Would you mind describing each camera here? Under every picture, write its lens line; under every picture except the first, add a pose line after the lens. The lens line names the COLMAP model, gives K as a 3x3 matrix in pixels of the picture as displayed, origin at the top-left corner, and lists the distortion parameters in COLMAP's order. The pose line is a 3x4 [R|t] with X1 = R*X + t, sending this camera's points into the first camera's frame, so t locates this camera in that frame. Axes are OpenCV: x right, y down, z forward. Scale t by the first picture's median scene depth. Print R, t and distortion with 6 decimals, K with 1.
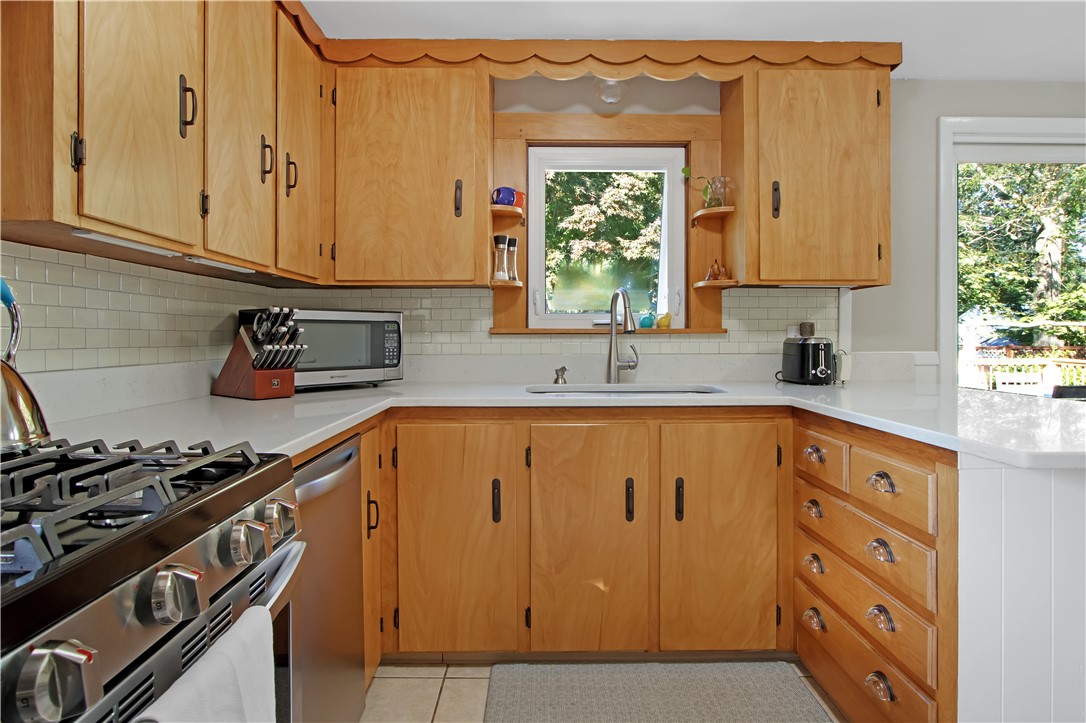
lens RADIAL K [[628.0, 0, 545.7], [0, 628.0, 342.1], [0, 0, 1]] dist [-0.004793, -0.000511]
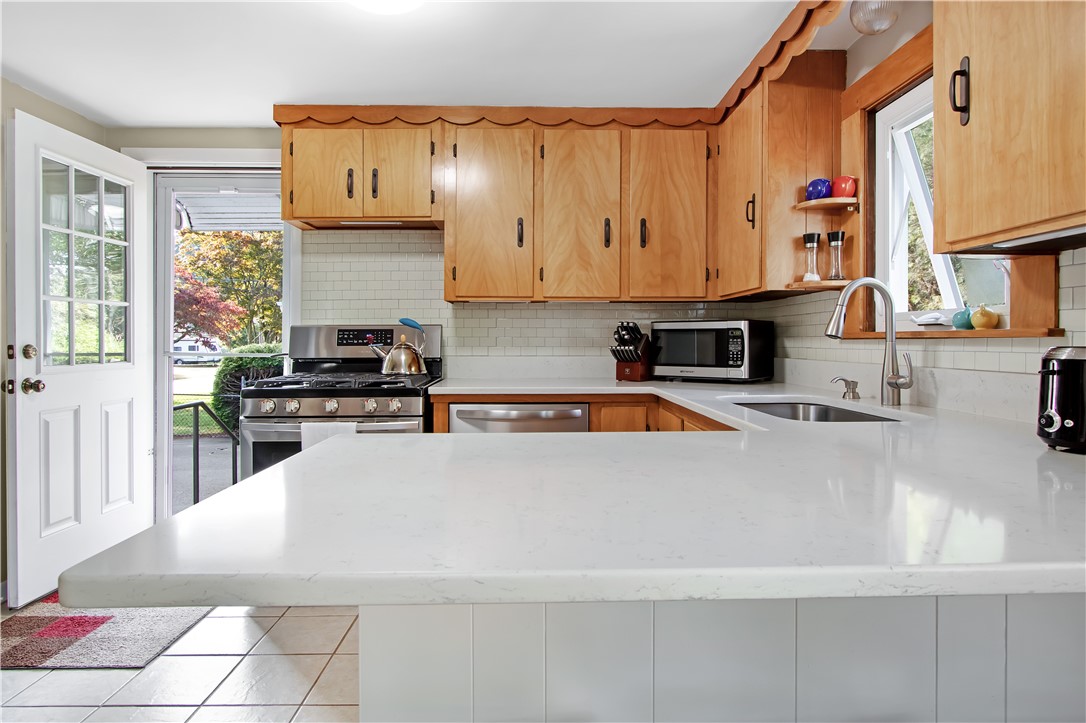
lens RADIAL K [[628.0, 0, 545.7], [0, 628.0, 342.1], [0, 0, 1]] dist [-0.004793, -0.000511]
pose [[0.000148, 0.003743, -0.999993, 0.907660], [-0.009910, 0.999944, 0.003742, -0.008344], [0.999951, 0.009910, 0.000185, 0.637502]]
